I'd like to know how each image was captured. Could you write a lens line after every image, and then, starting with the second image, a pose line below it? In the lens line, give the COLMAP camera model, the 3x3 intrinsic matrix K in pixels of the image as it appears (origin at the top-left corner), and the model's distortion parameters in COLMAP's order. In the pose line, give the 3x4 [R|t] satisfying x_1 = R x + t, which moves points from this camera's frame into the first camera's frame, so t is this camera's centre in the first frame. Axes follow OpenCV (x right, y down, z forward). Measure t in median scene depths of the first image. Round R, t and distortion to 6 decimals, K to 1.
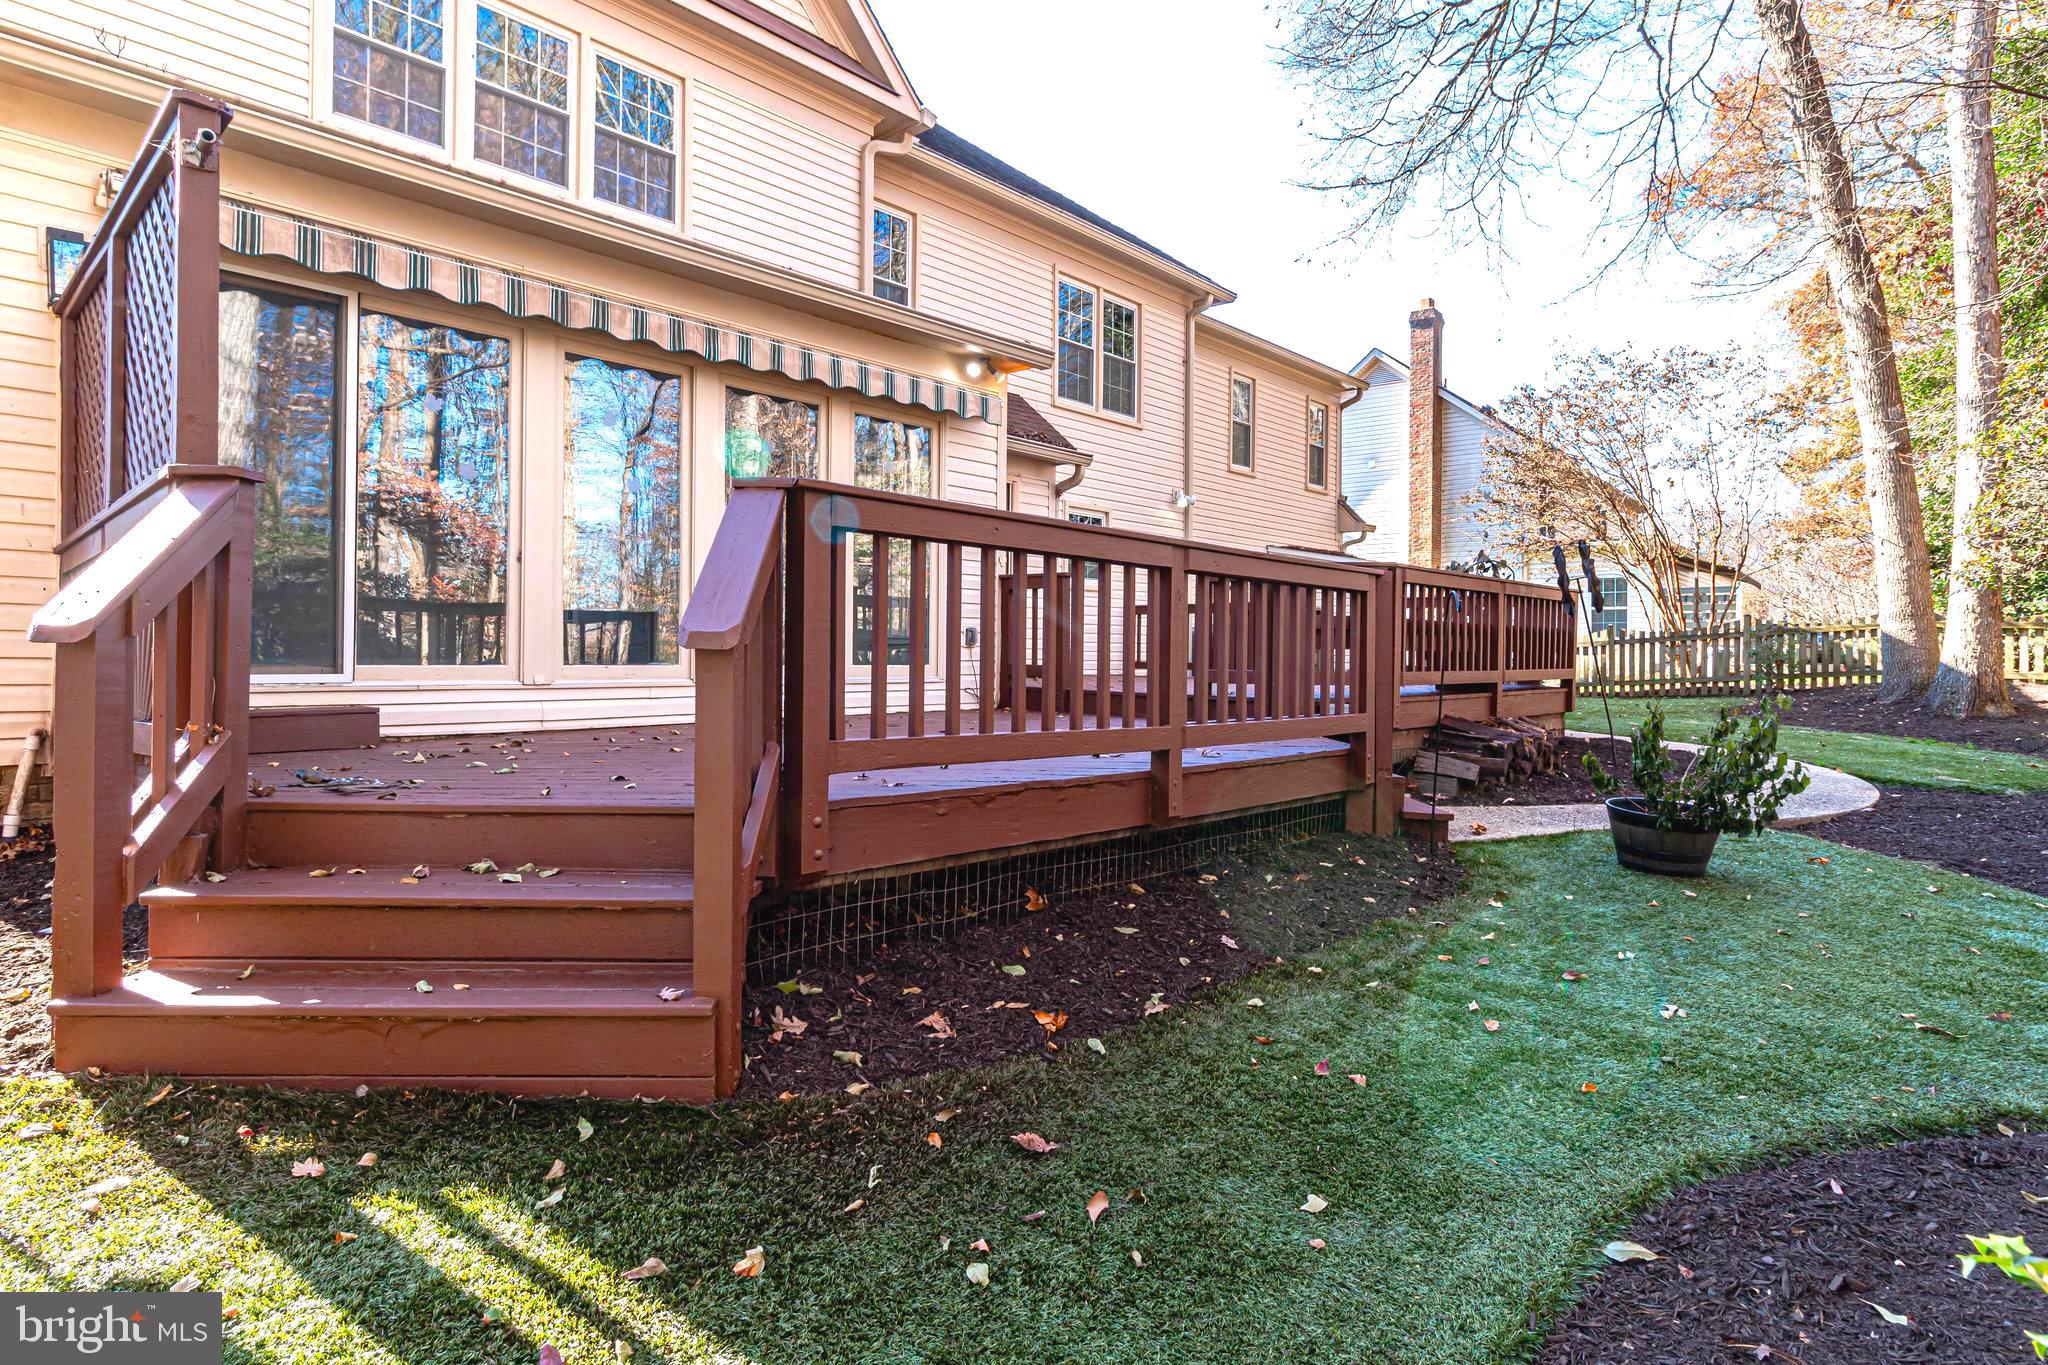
lens RADIAL K [[1059.4, 0, 1024.0], [0, 1059.4, 682.5], [0, 0, 1]] dist [0.000114, 0.001233]
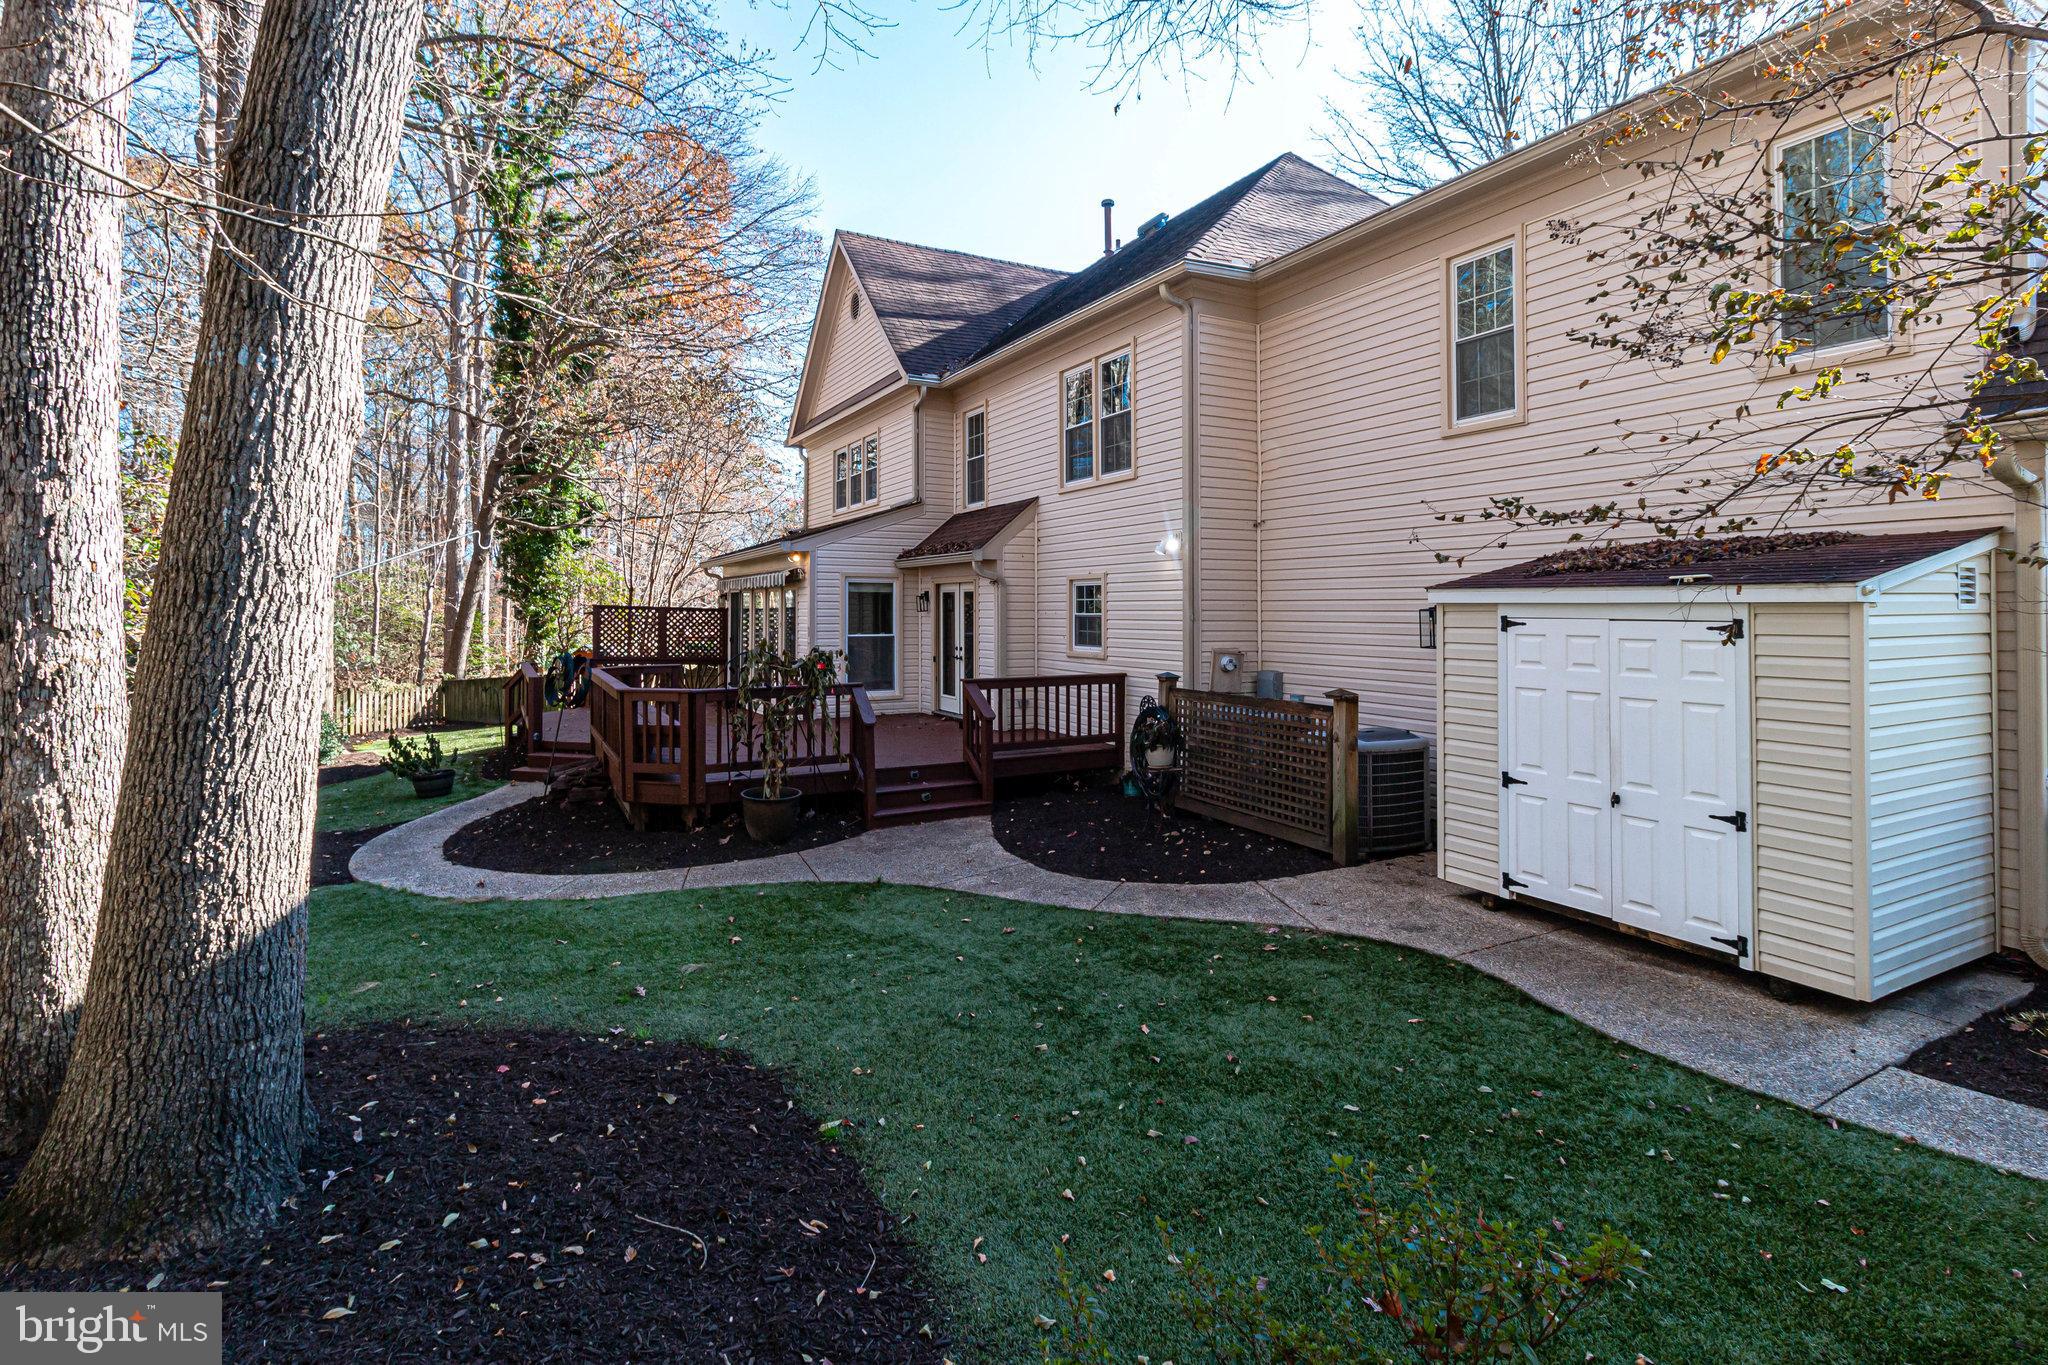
lens RADIAL K [[981.9, 0, 1035.4], [0, 981.9, 610.3], [0, 0, 1]] dist [0.003259, 0.000397]
pose [[-0.299235, -0.007373, -0.954151, 1.036275], [-0.029642, 0.999559, 0.001572, -0.139174], [0.953719, 0.028753, -0.299321, 1.300326]]
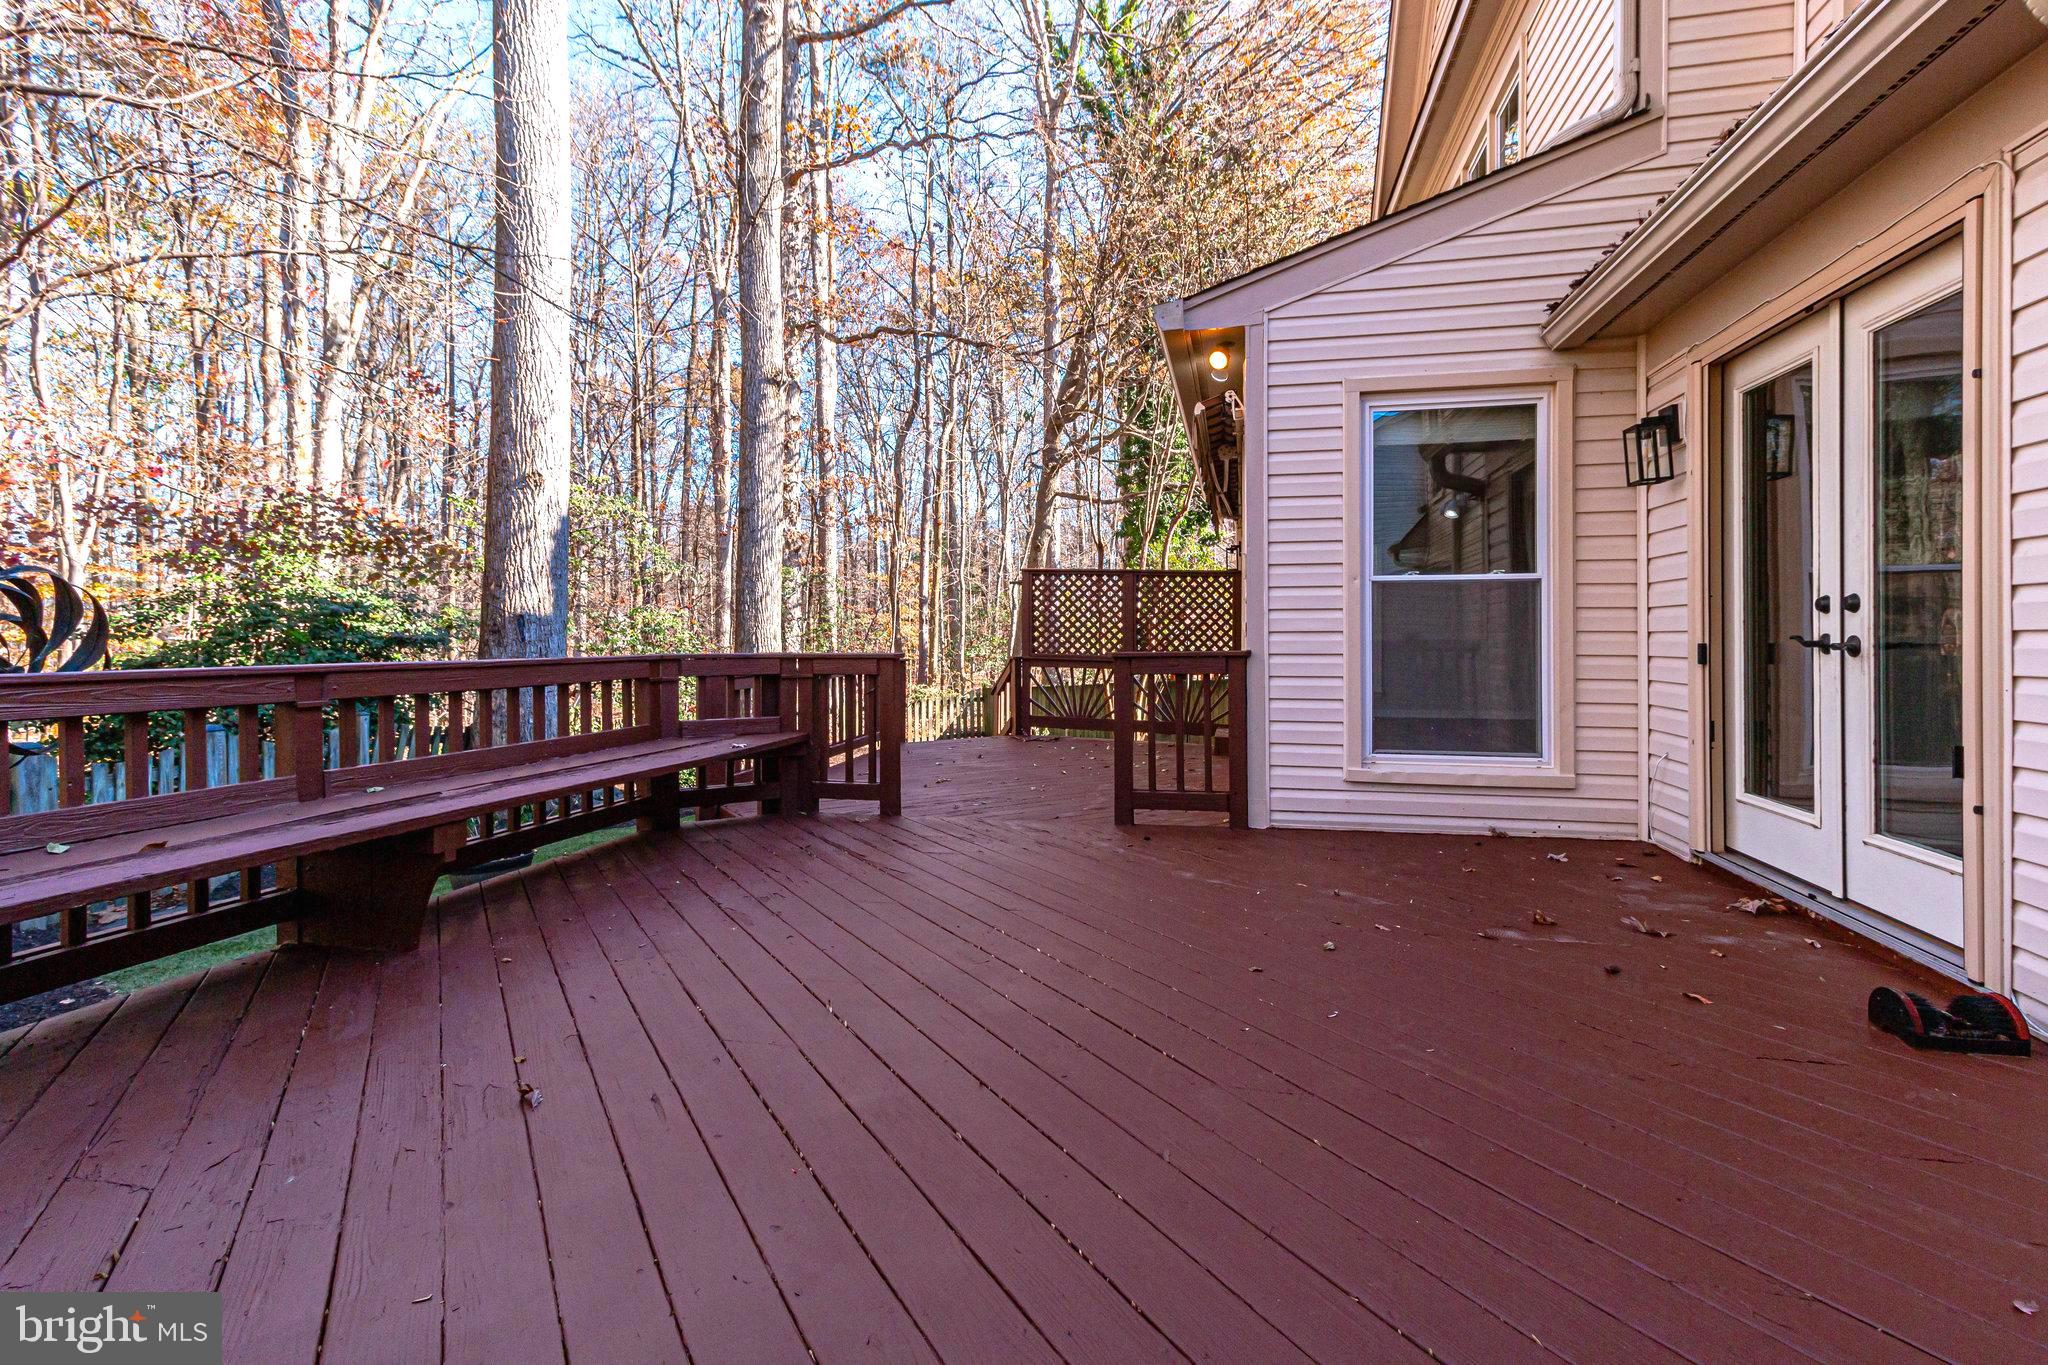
lens RADIAL K [[951.3, 0, 1019.5], [0, 951.3, 647.5], [0, 0, 1]] dist [0.025143, -0.000026]
pose [[-0.864338, -0.000198, -0.502912, 0.262585], [-0.019176, 0.999286, 0.032563, -0.081286], [0.502546, 0.037789, -0.863724, 0.977654]]
